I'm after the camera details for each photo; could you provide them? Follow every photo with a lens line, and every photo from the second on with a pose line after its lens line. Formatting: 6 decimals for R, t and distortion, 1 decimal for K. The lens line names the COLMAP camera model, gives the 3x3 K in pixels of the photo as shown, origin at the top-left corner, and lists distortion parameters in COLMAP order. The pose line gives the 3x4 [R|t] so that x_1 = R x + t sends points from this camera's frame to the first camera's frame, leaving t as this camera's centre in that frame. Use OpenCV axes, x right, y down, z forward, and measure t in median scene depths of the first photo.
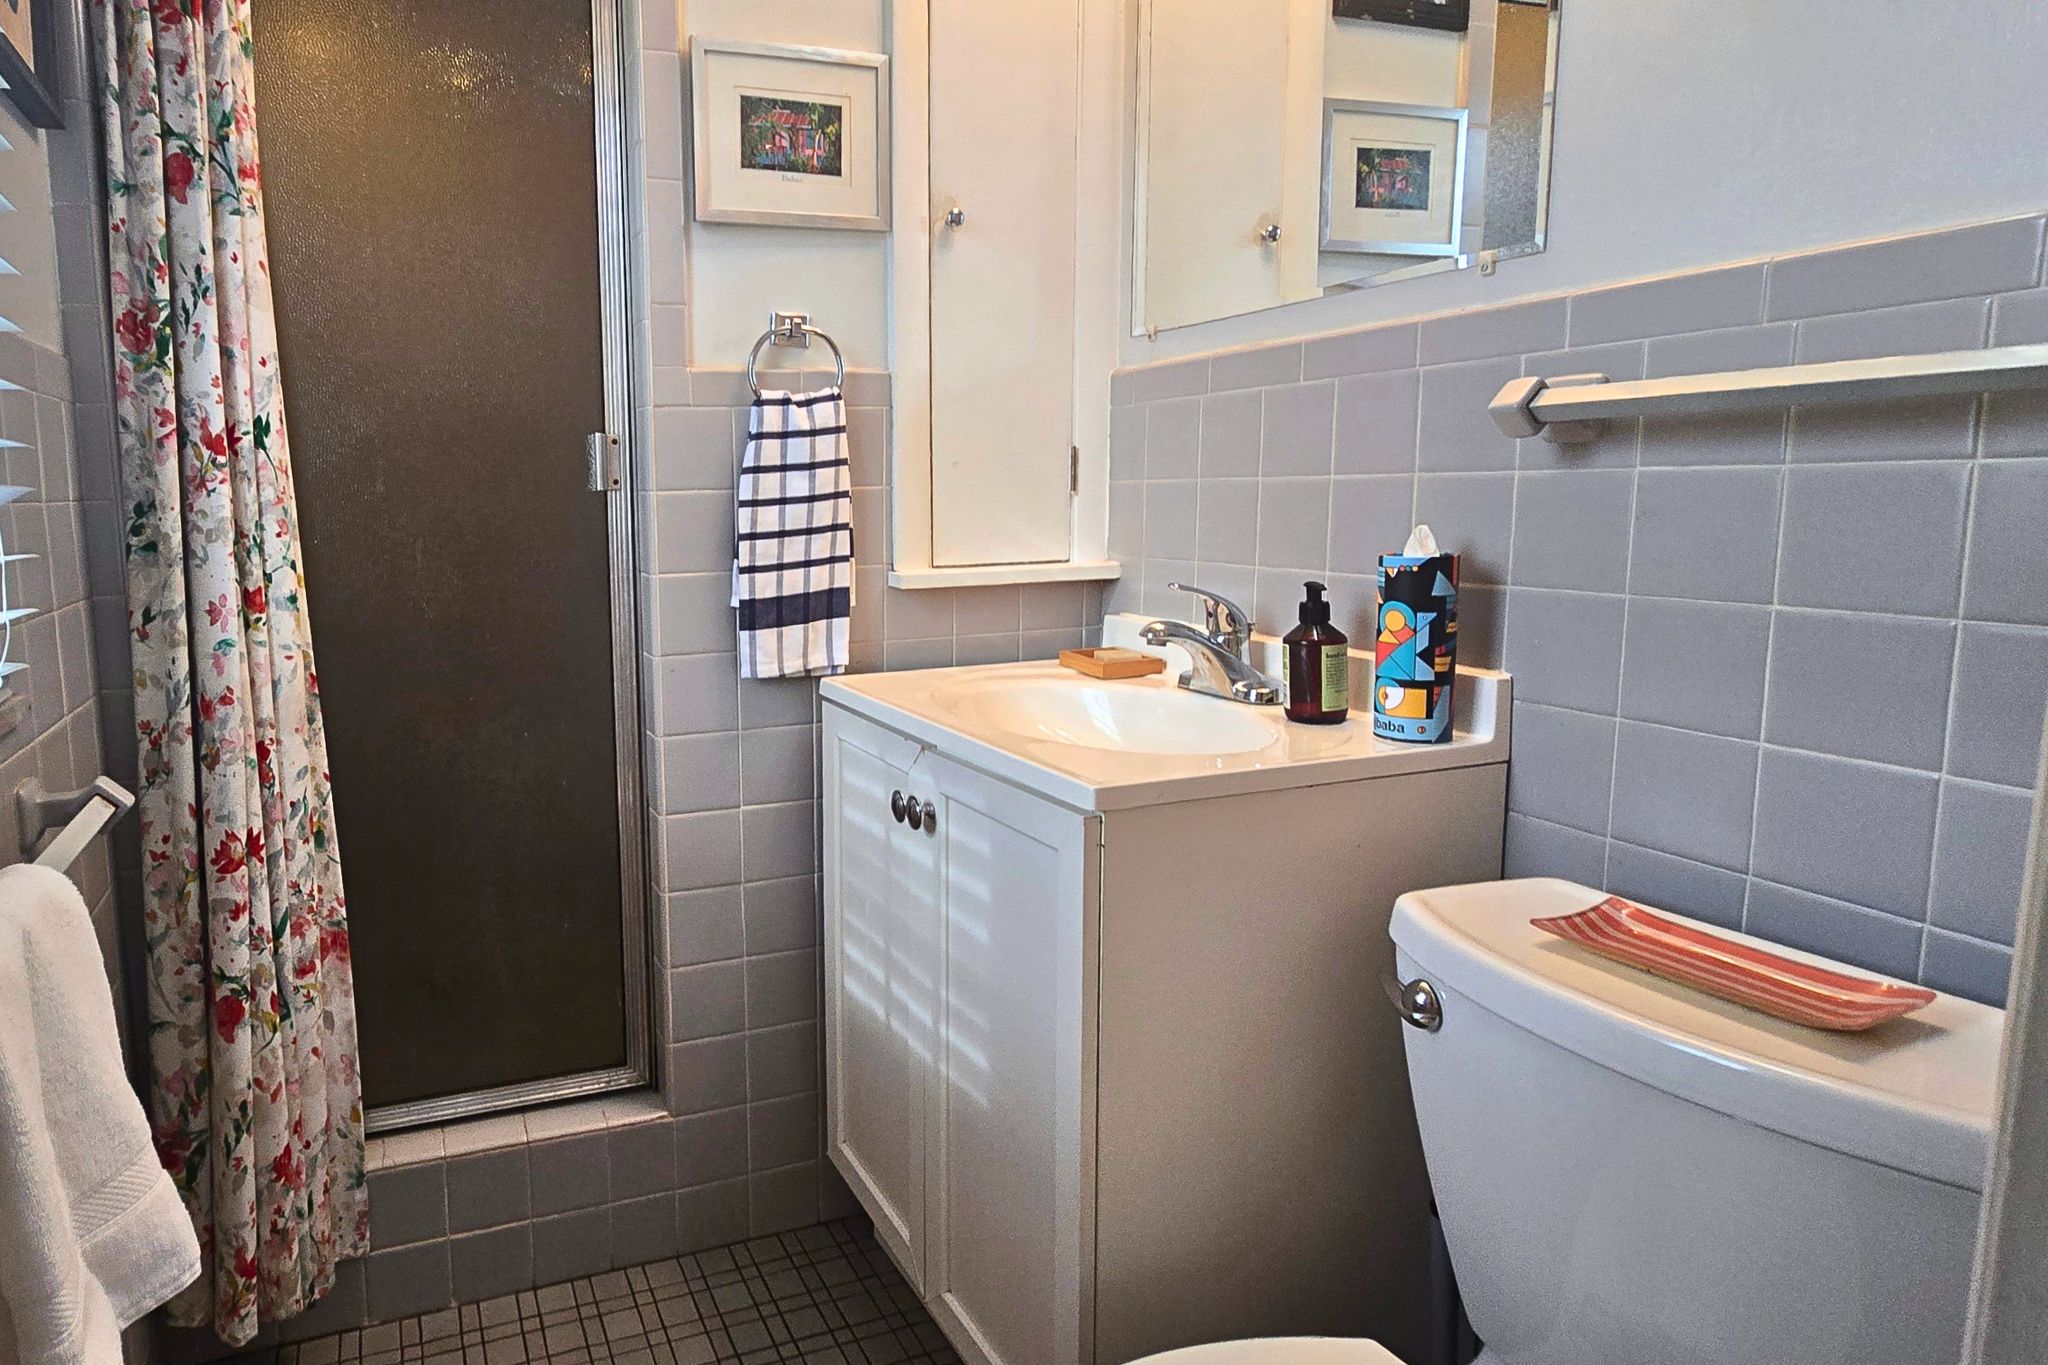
lens RADIAL K [[990.1, 0, 989.8], [0, 990.1, 617.5], [0, 0, 1]] dist [-0.003627, -0.000623]
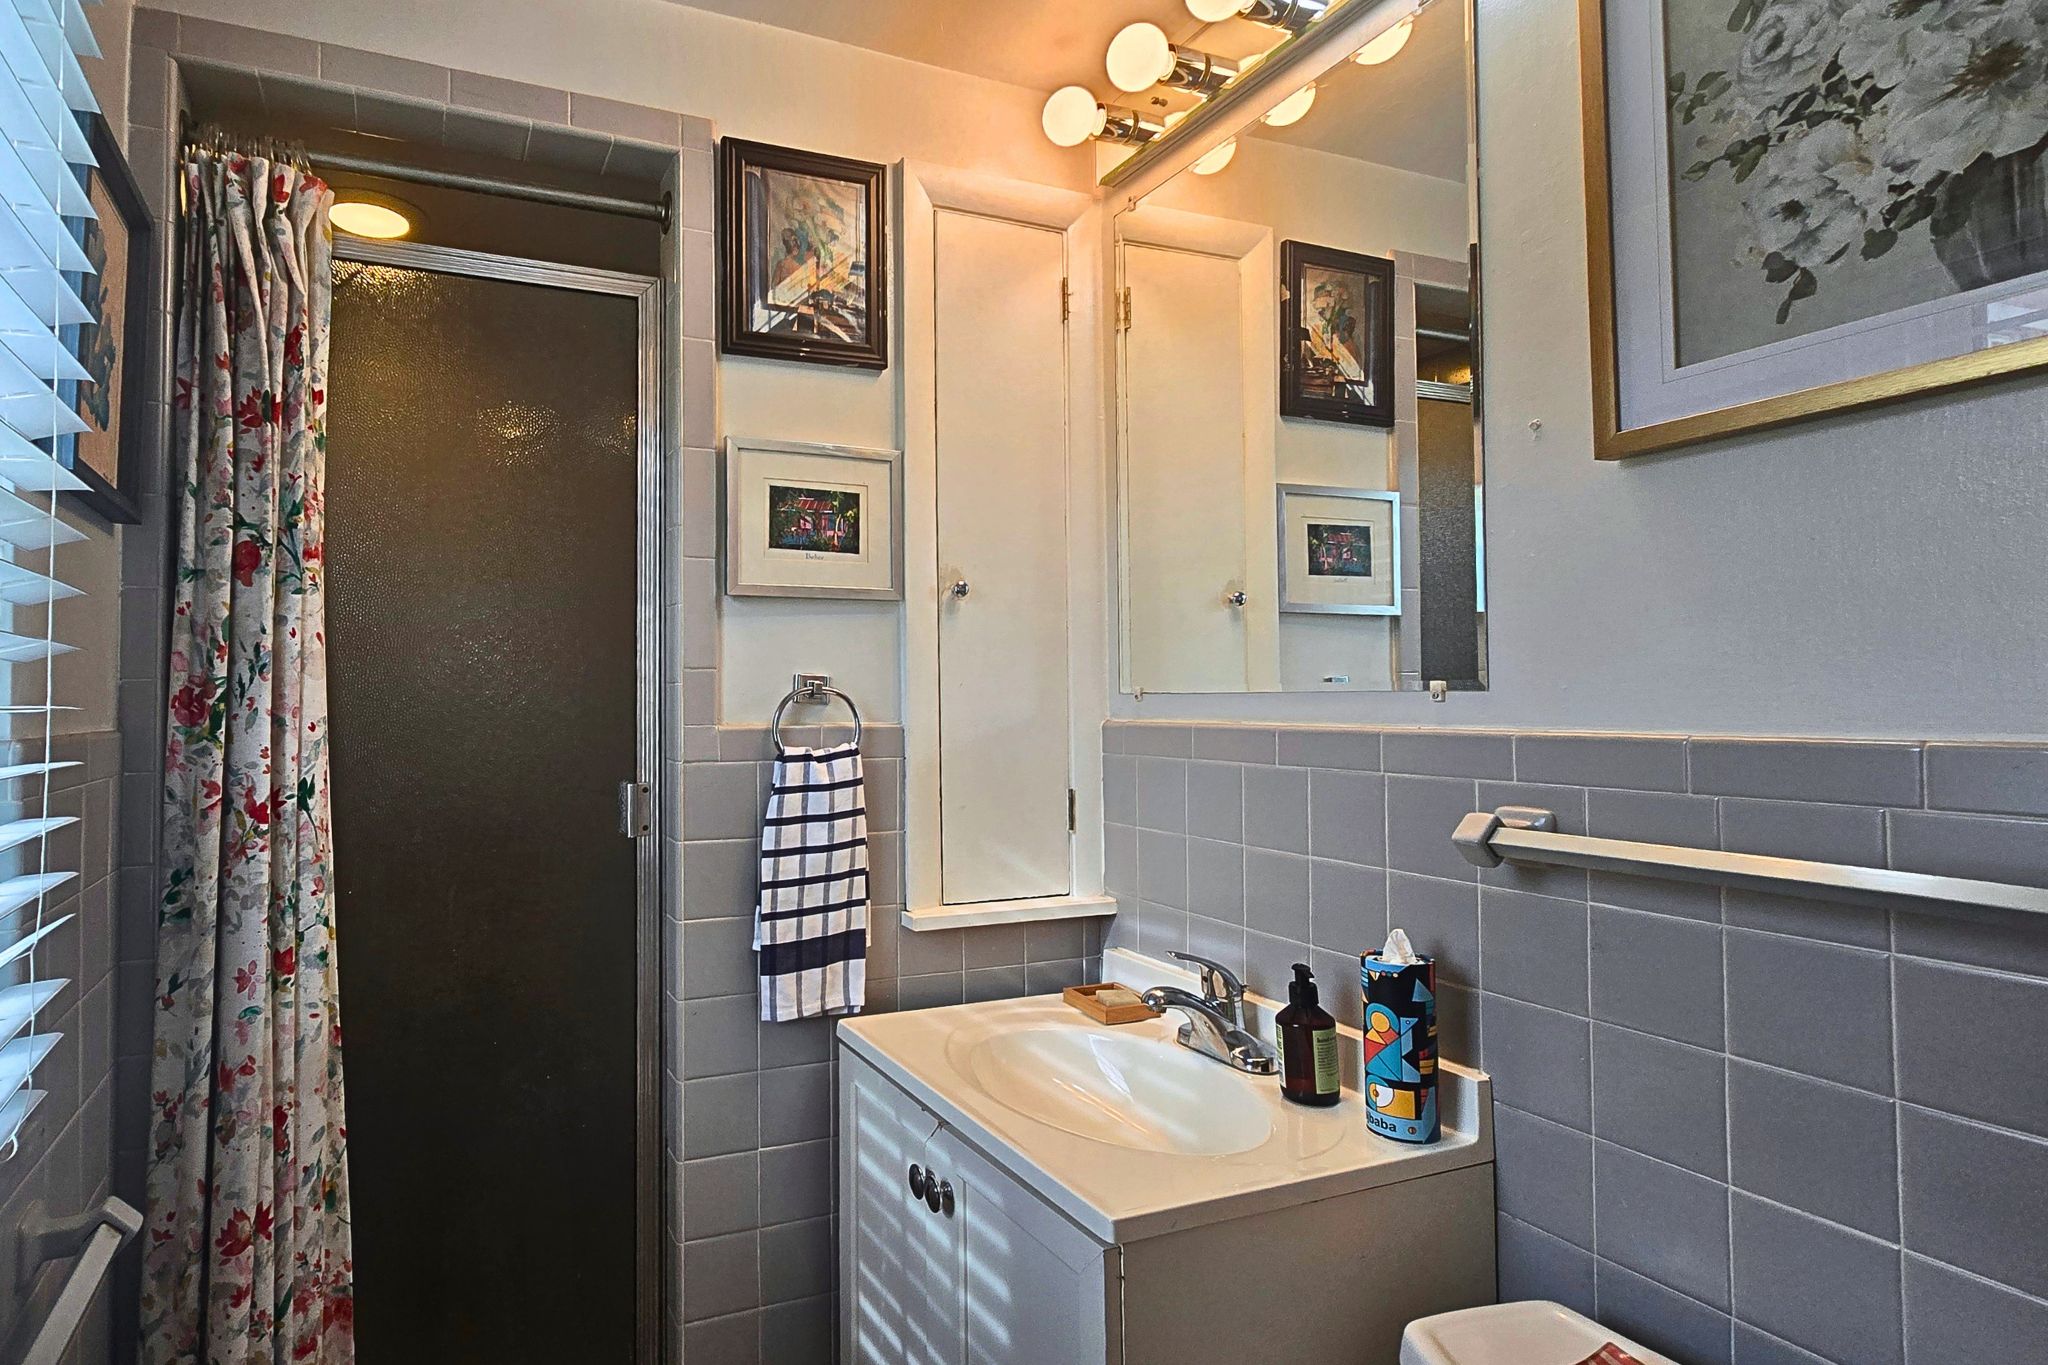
lens RADIAL K [[899.3, 0, 1024.0], [0, 899.3, 682.5], [0, 0, 1]] dist [-0.002613, -0.000644]
pose [[0.998653, -0.013695, 0.050047, -0.016231], [0.020302, 0.990775, -0.133987, -0.164126], [-0.047751, 0.134823, 0.989718, -0.003152]]
